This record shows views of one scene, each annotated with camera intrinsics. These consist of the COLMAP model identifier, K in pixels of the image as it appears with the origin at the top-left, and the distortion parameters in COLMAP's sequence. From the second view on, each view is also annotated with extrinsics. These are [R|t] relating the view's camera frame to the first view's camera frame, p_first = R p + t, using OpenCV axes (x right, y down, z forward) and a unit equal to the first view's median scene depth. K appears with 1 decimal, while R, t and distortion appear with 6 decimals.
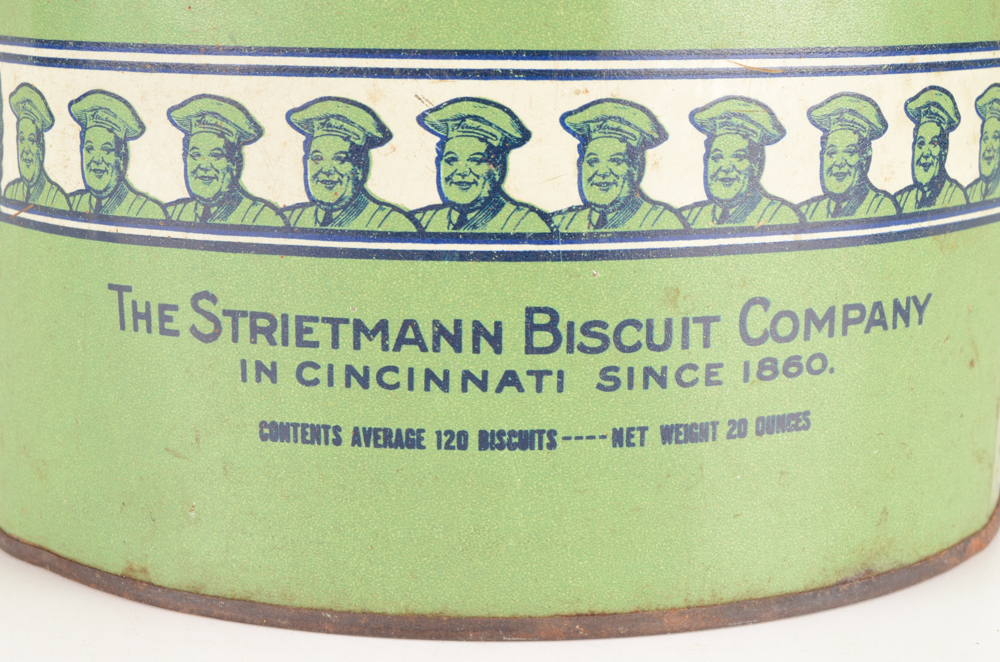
lens RADIAL K [[1919.1, 0, 497.4], [0, 1919.1, 332.2], [0, 0, 1]] dist [-0.008531, 0.000000]
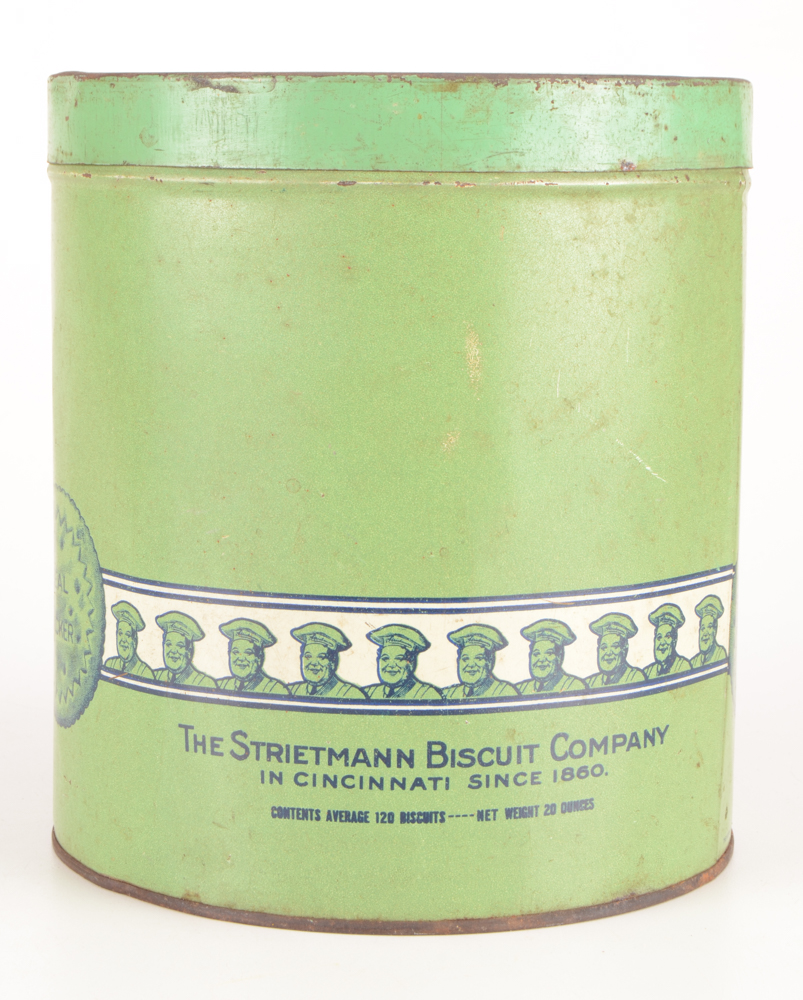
lens RADIAL K [[2304.1, 0, 396.7], [0, 2304.1, 505.3], [0, 0, 1]] dist [0.033993, 0.000000]
pose [[0.999658, -0.000558, 0.026141, -0.065823], [0.001925, 0.998628, -0.052326, -0.114235], [-0.026076, 0.052358, 0.998288, -1.071486]]
